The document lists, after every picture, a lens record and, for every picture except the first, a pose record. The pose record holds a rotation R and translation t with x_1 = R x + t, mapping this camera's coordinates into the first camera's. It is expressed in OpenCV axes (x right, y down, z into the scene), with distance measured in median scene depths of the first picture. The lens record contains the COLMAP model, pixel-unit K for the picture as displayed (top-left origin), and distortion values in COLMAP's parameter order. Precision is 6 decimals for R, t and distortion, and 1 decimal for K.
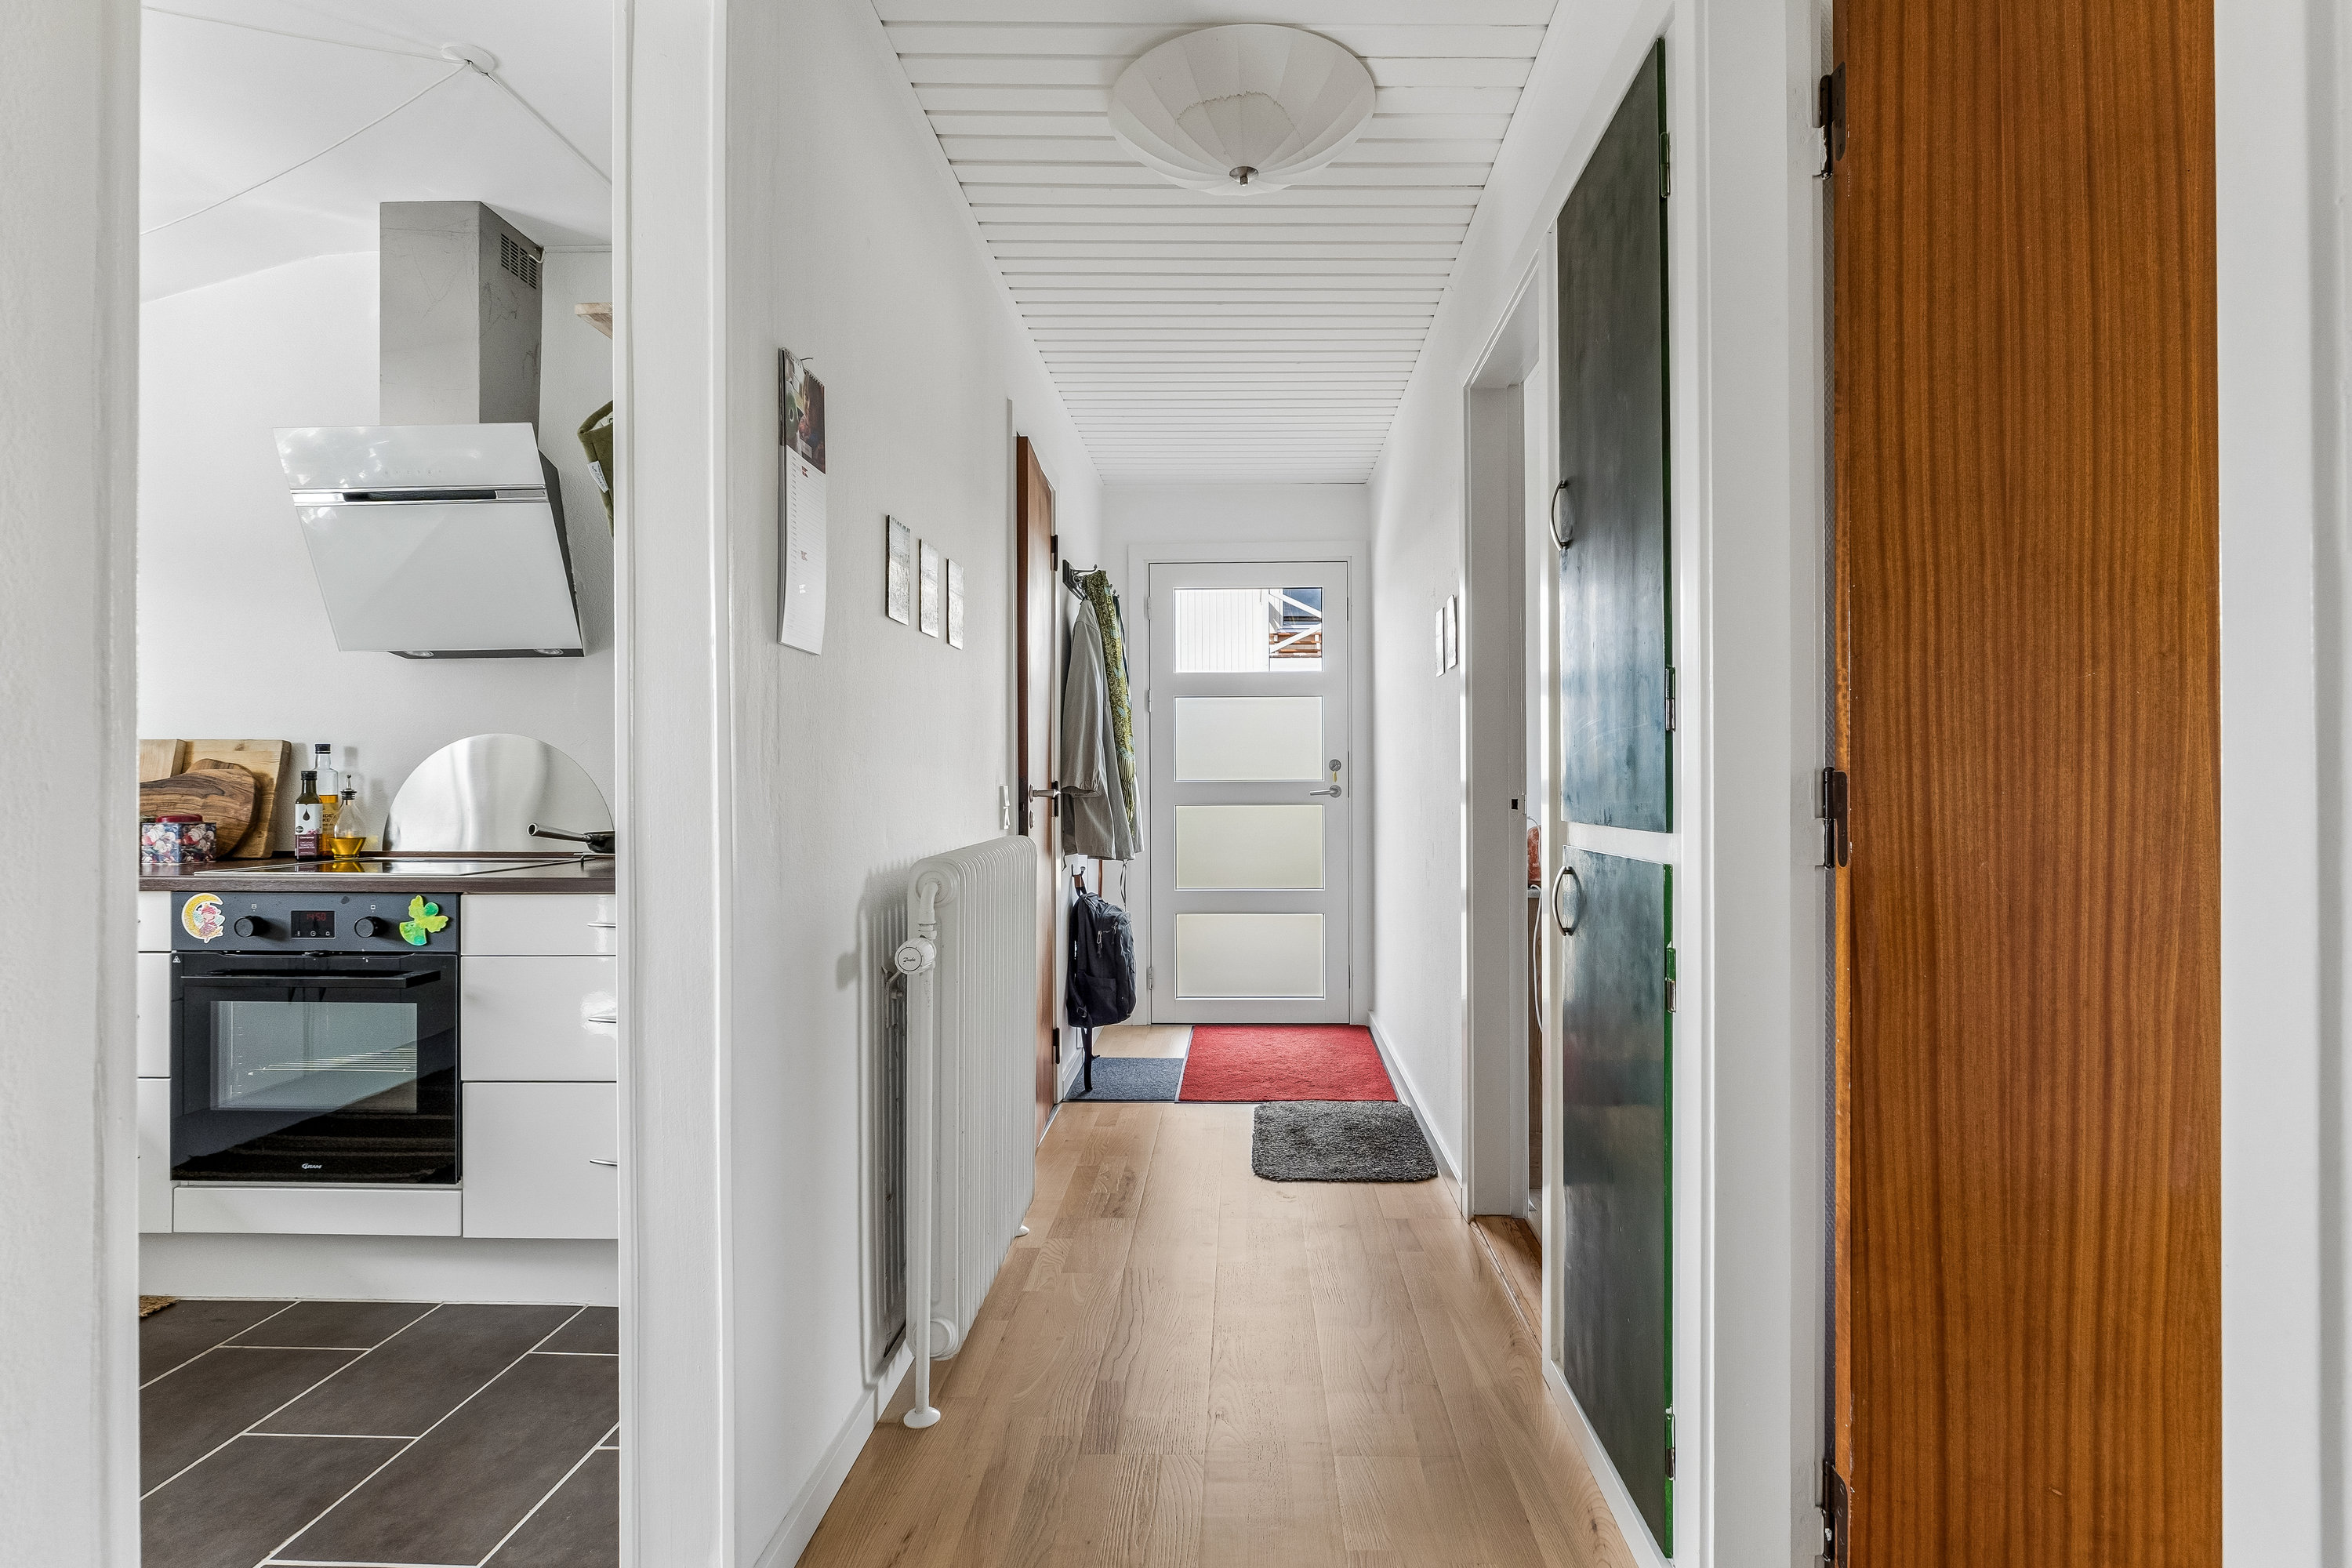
lens RADIAL K [[1145.7, 0, 1221.5], [0, 1145.7, 776.5], [0, 0, 1]] dist [0.001541, 0.000588]
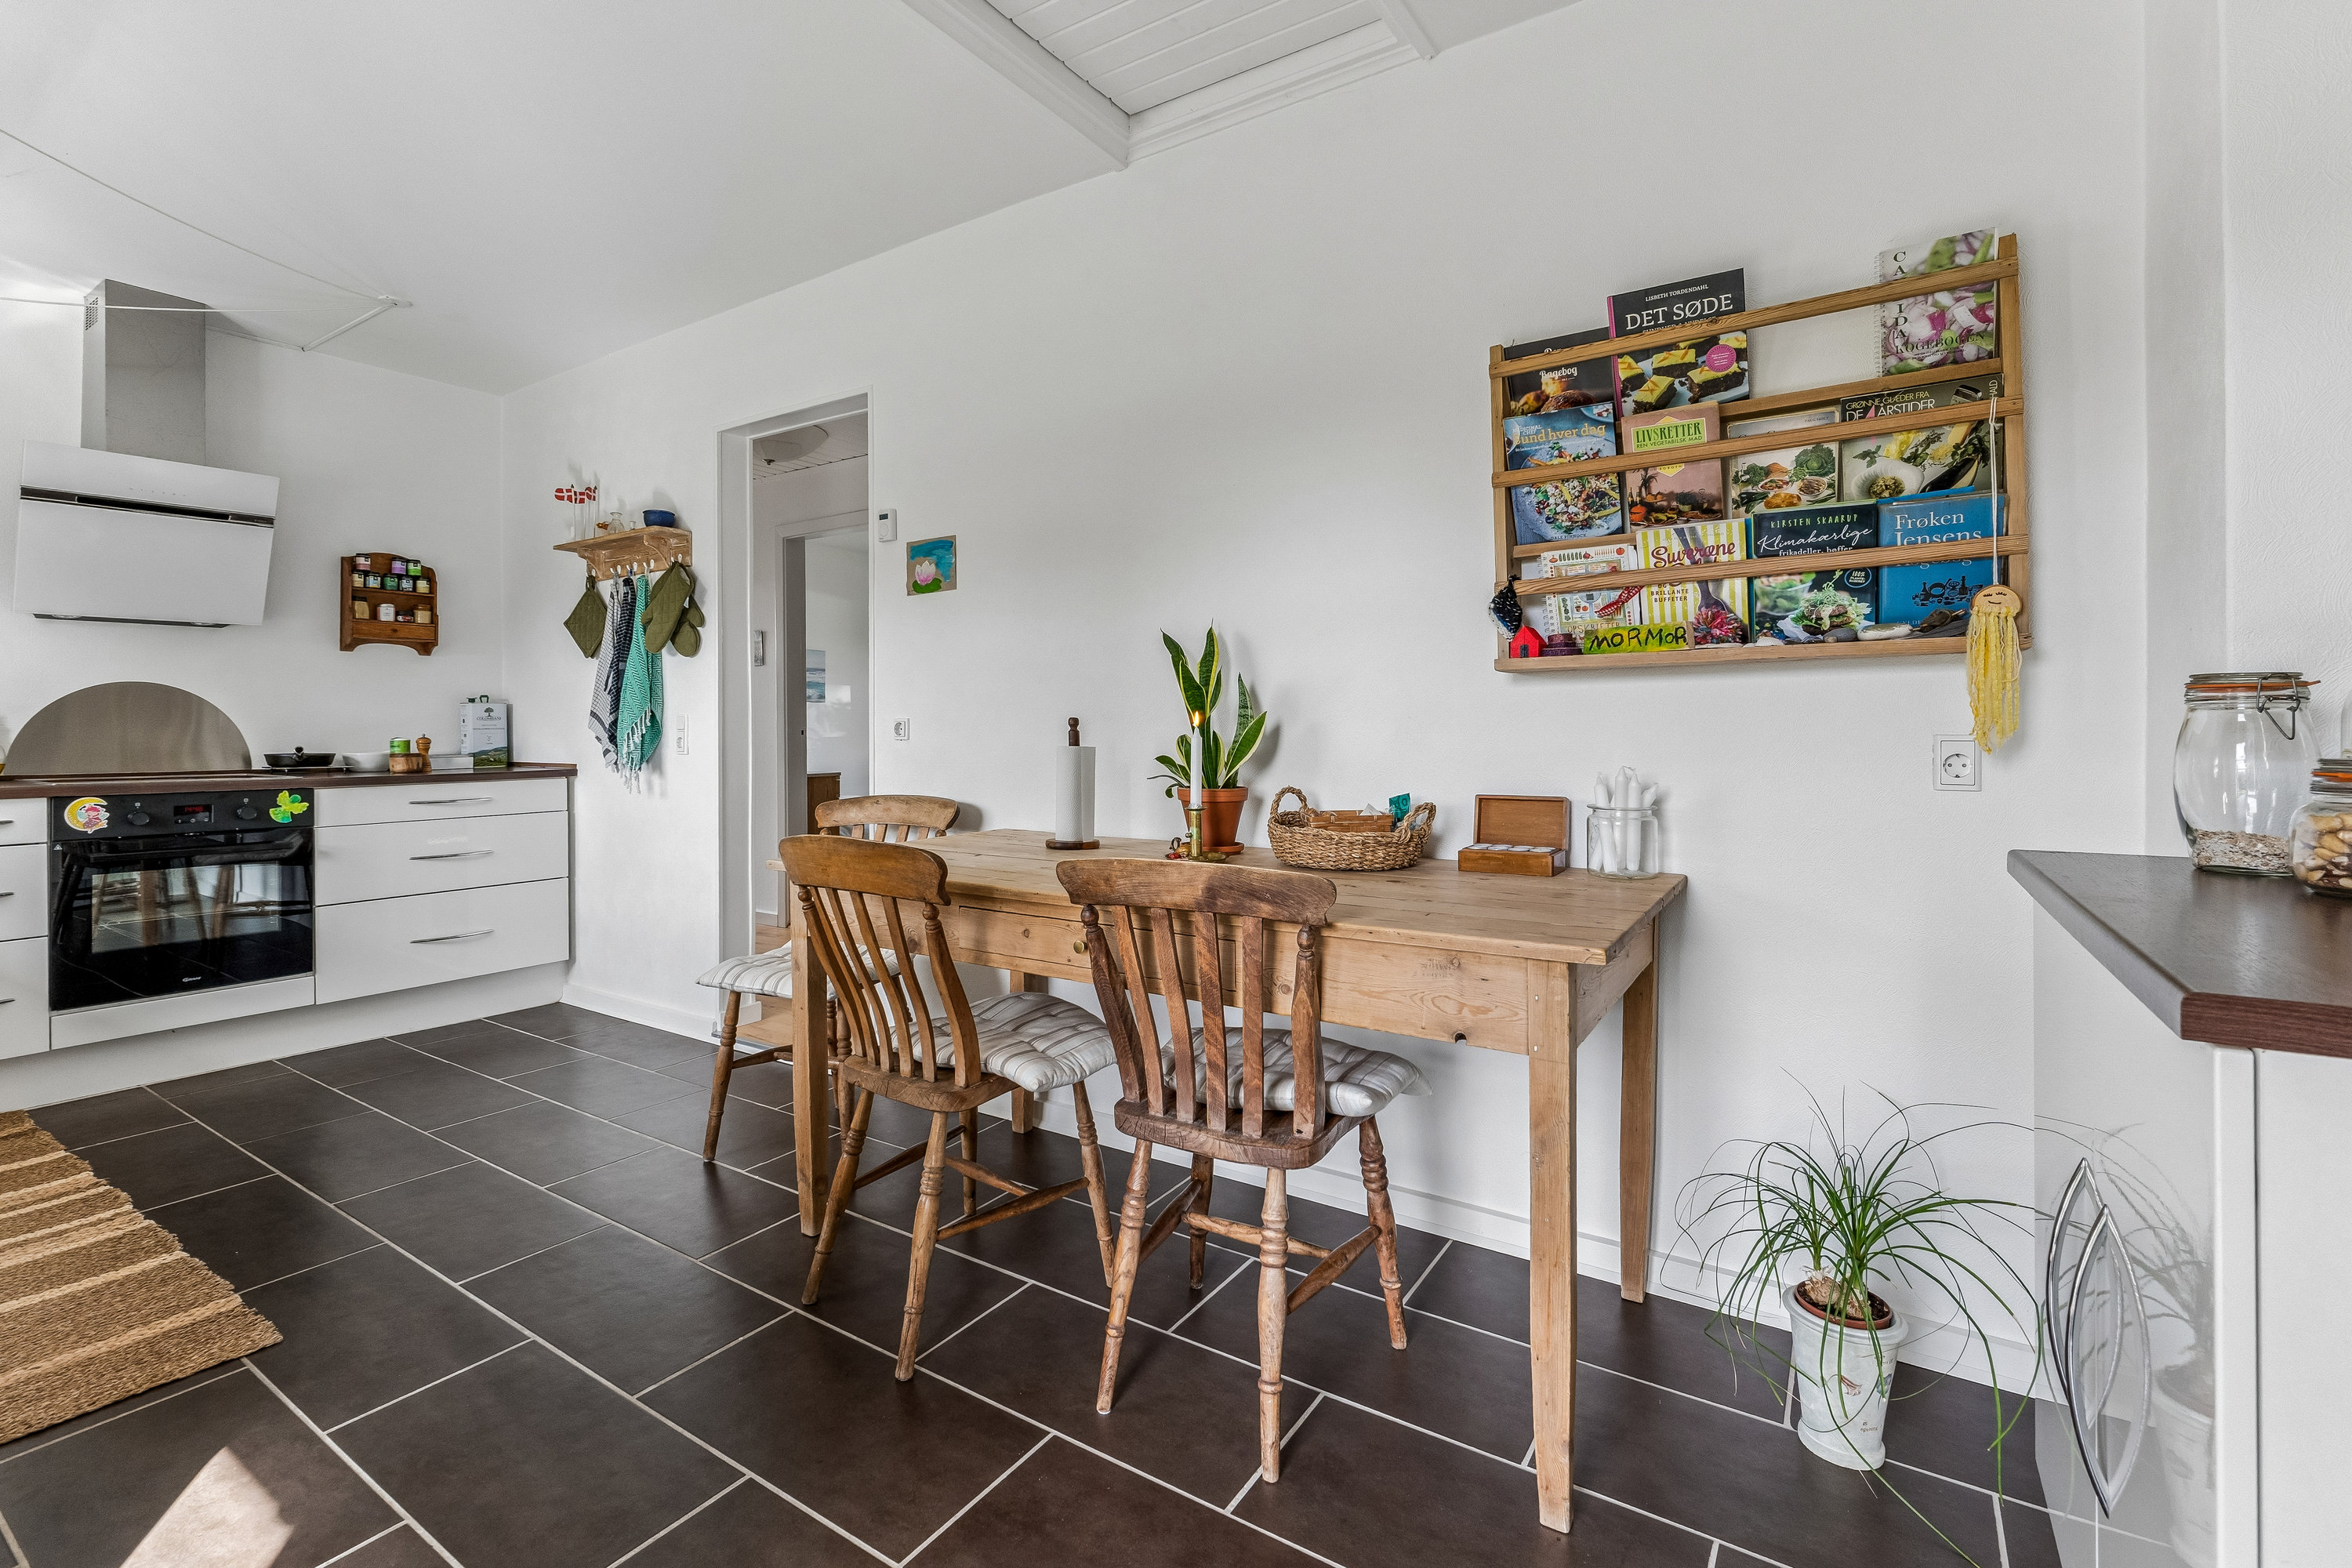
lens RADIAL K [[1058.4, 0, 1171.9], [0, 1058.4, 725.6], [0, 0, 1]] dist [0.000014, -0.000003]
pose [[0.531238, 0.000547, 0.847222, -1.112690], [0.000236, 1.000000, -0.000793, 0.014218], [-0.847222, 0.000621, 0.531238, -0.686628]]
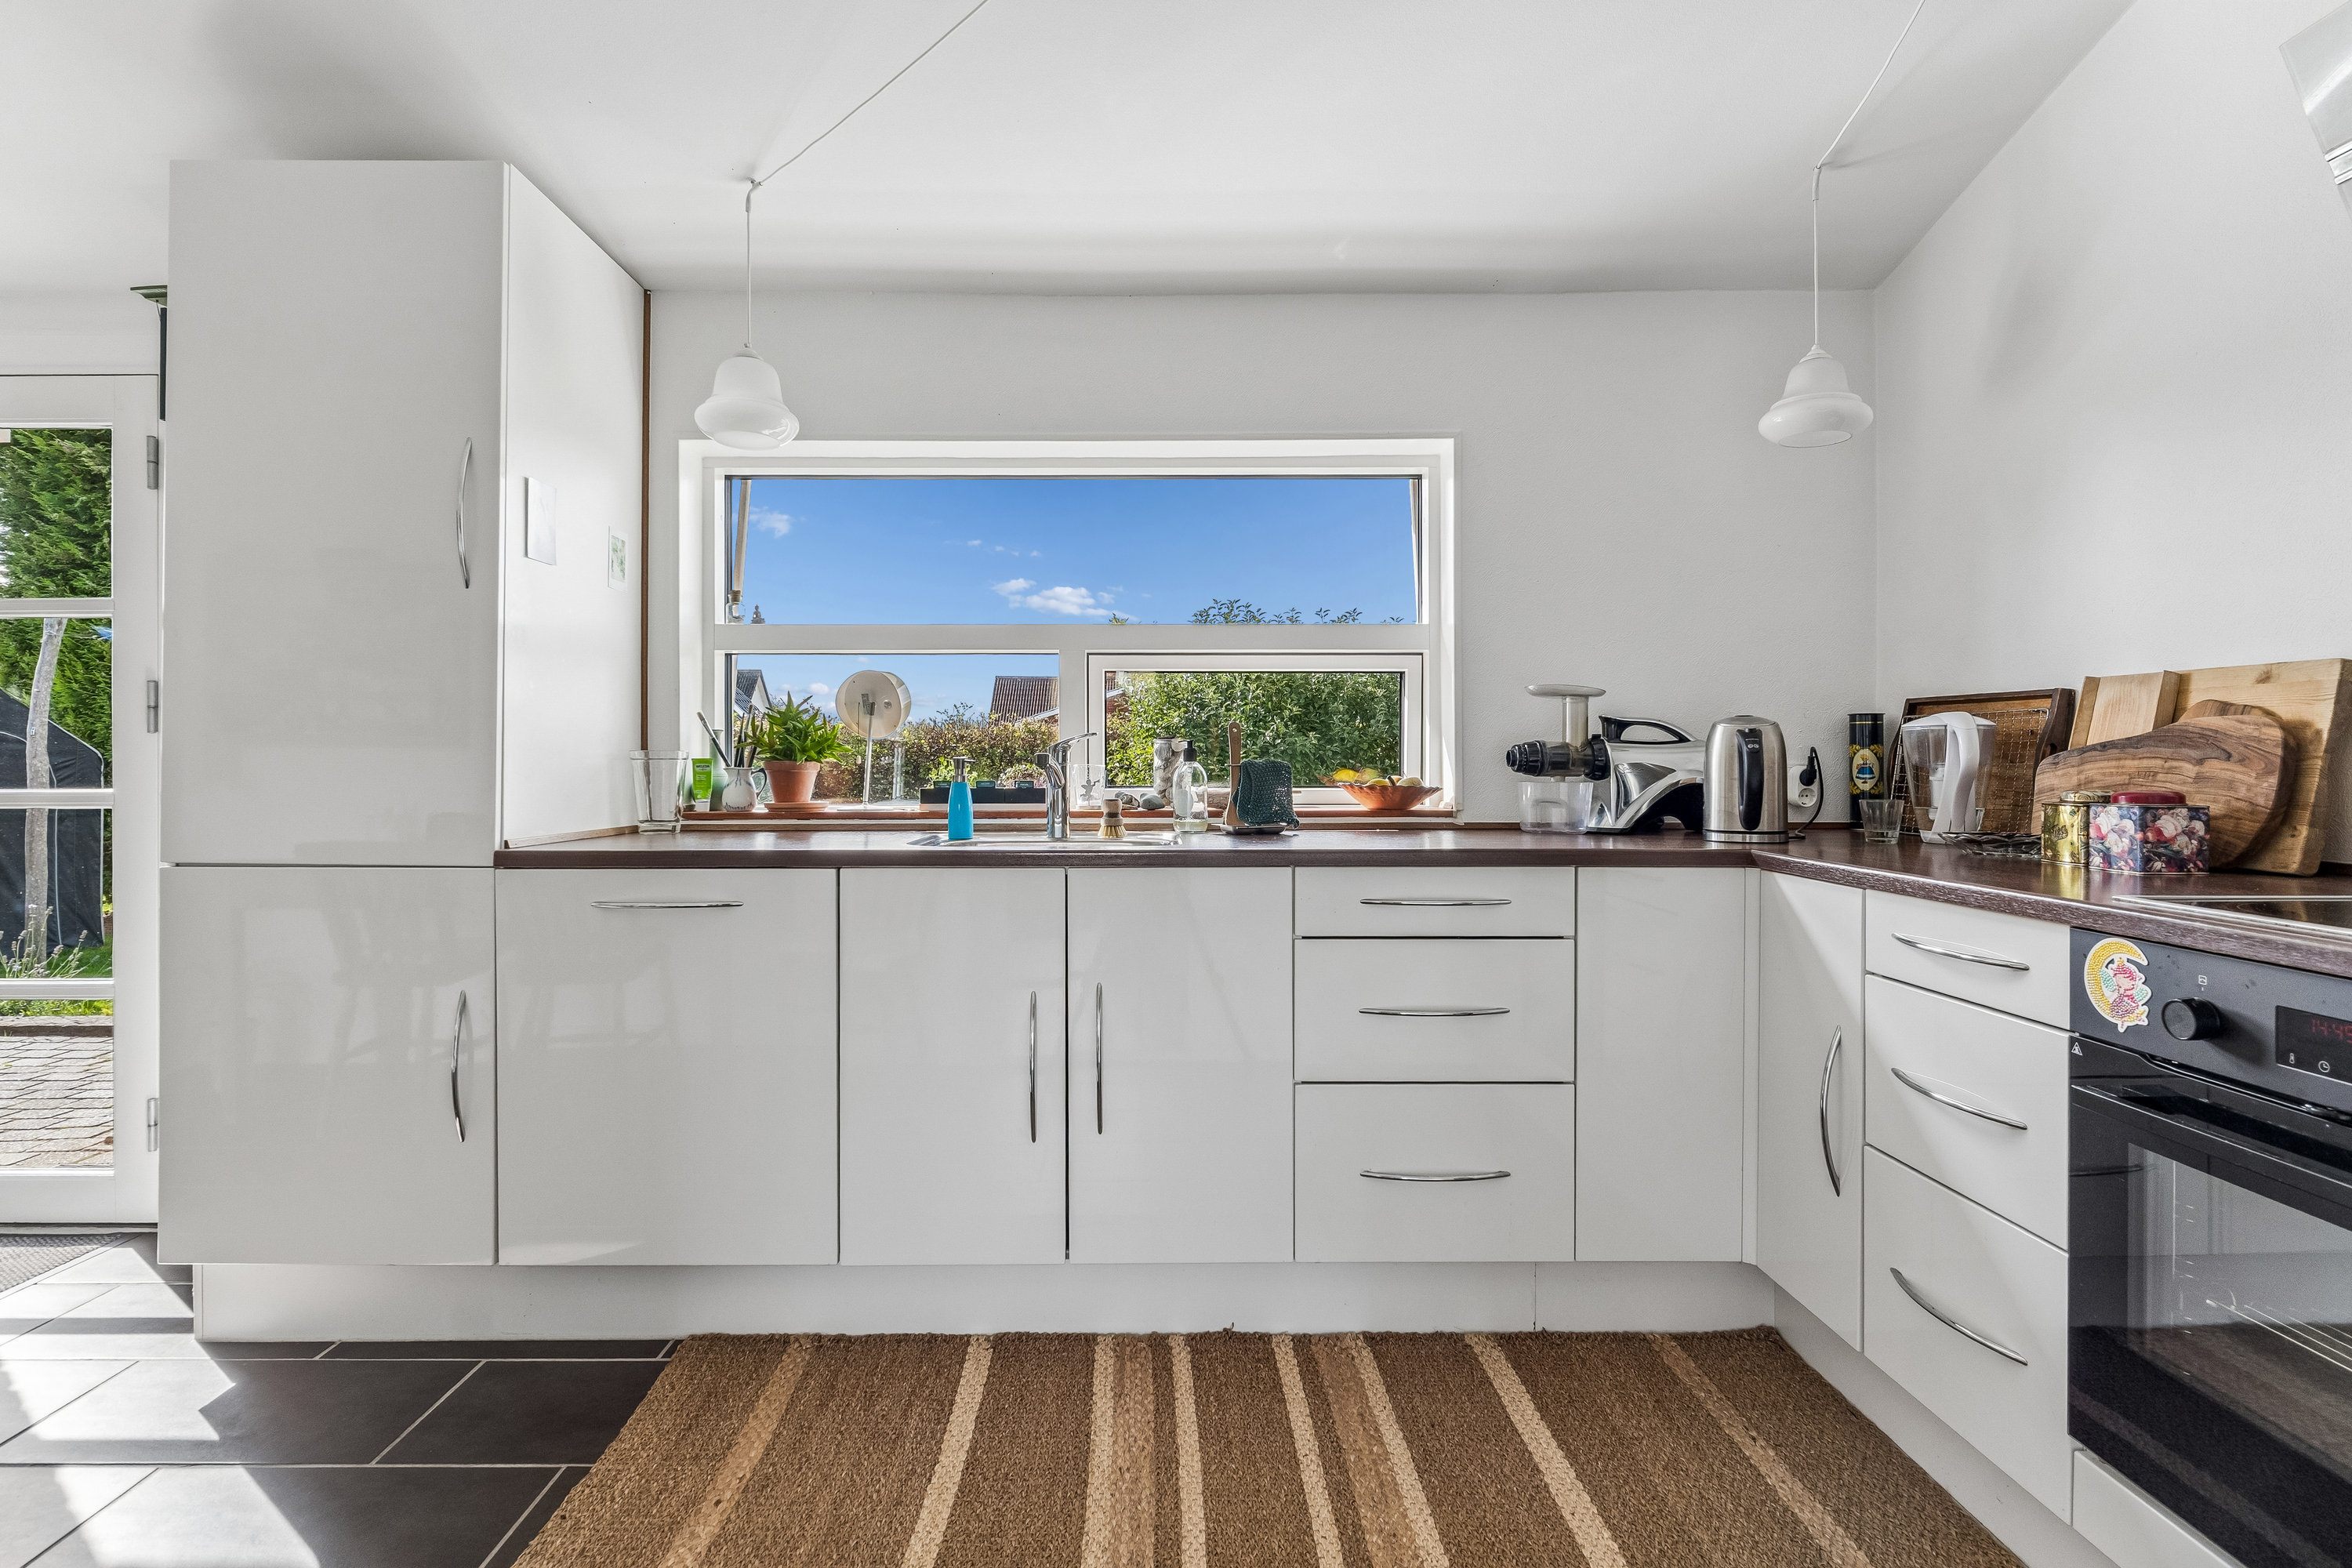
lens RADIAL K [[1190.6, 0, 1176.0], [0, 1190.6, 784.0], [0, 0, 1]] dist [0.005060, 0.001076]
pose [[0.043255, 0.019050, -0.998882, -0.307006], [0.004792, 0.999803, 0.019275, 0.015065], [0.999053, -0.005620, 0.043155, 0.470181]]
